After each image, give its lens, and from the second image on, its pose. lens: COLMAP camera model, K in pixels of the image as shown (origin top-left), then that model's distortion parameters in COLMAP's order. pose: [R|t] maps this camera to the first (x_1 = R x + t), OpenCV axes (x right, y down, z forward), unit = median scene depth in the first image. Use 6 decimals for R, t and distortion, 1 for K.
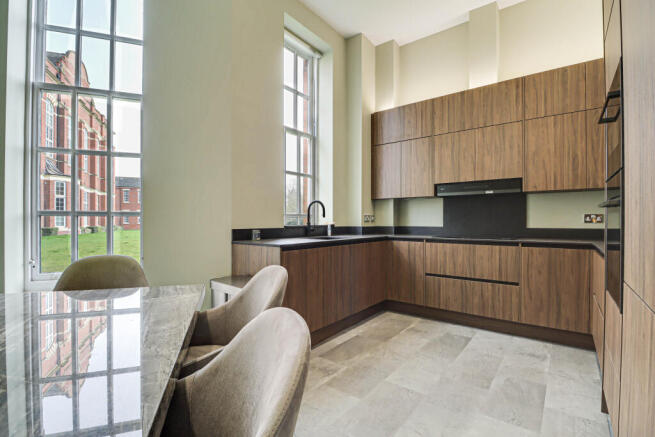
lens RADIAL K [[304.3, 0, 327.5], [0, 304.3, 218.5], [0, 0, 1]] dist [-0.000283, -0.010147]
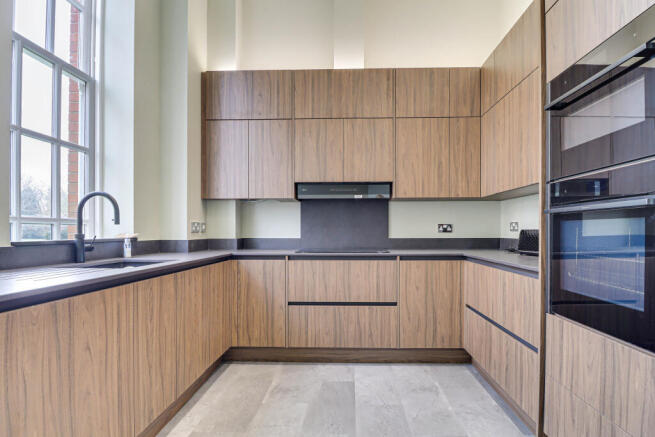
lens RADIAL K [[308.1, 0, 340.6], [0, 308.1, 230.9], [0, 0, 1]] dist [-0.000021, -0.009898]
pose [[0.805383, -0.002299, 0.592751, -0.015083], [-0.002068, 0.999976, 0.006687, 0.002881], [-0.592751, -0.006611, 0.805358, 0.334987]]
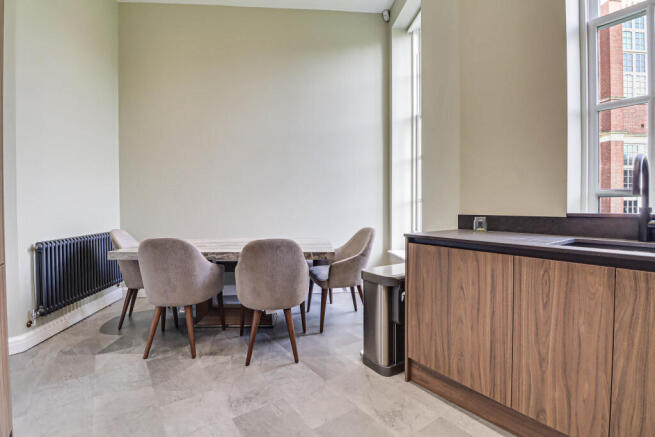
lens RADIAL K [[311.3, 0, 328.4], [0, 311.3, 209.7], [0, 0, 1]] dist [-0.003746, -0.000955]
pose [[-0.257957, 0.015965, -0.966024, 0.494608], [0.009337, 0.999858, 0.014031, 0.005531], [0.966111, -0.005401, -0.258069, 0.711128]]
